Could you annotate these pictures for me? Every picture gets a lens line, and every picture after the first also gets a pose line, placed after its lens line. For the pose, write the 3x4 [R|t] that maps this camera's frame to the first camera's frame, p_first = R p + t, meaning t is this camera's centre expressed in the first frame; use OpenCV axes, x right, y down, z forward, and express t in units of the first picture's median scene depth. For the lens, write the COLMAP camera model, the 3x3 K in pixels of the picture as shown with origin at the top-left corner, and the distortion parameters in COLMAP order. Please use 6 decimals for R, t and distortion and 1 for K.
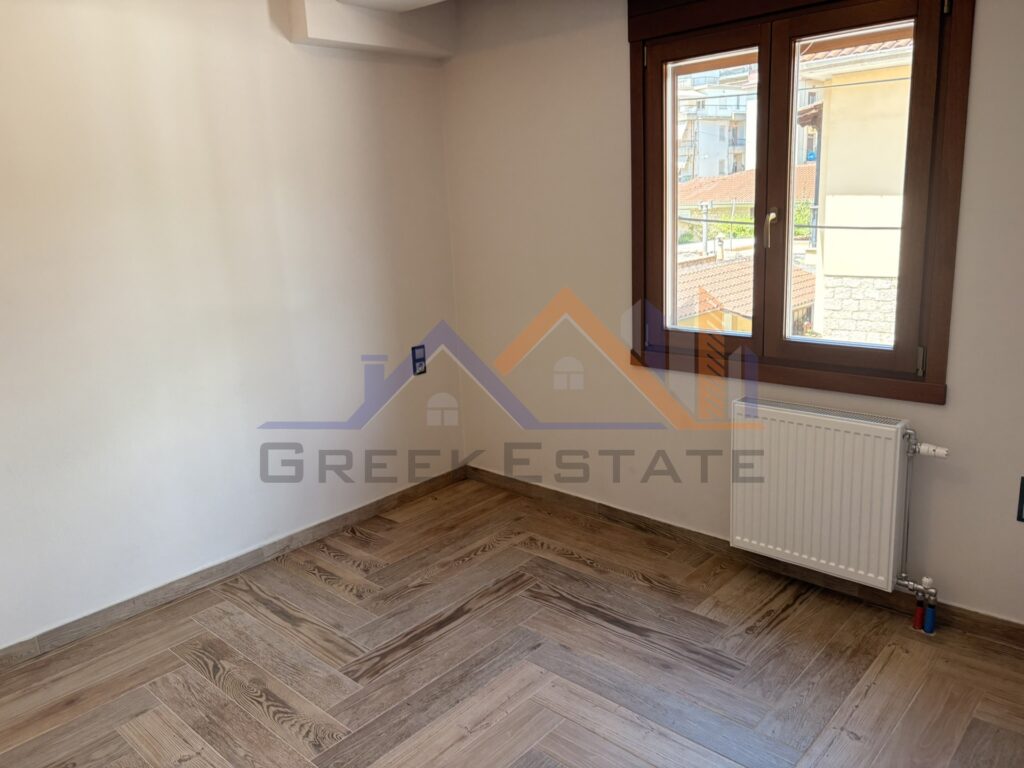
lens RADIAL K [[852.0, 0, 512.0], [0, 852.0, 384.0], [0, 0, 1]] dist [-0.008912, -0.007953]
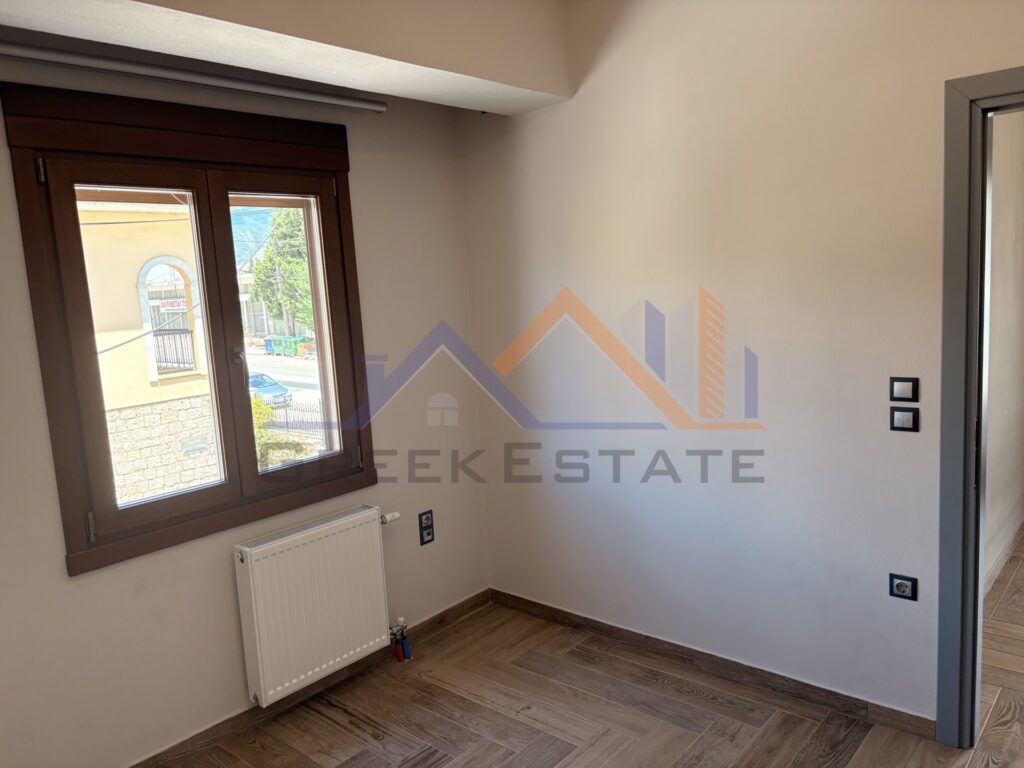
lens RADIAL K [[774.5, 0, 512.0], [0, 774.5, 384.0], [0, 0, 1]] dist [0.047318, -0.063579]
pose [[-0.067994, -0.064779, 0.995580, -0.659828], [0.292024, 0.952894, 0.081946, -0.152889], [-0.953991, 0.296305, -0.045874, 0.773313]]
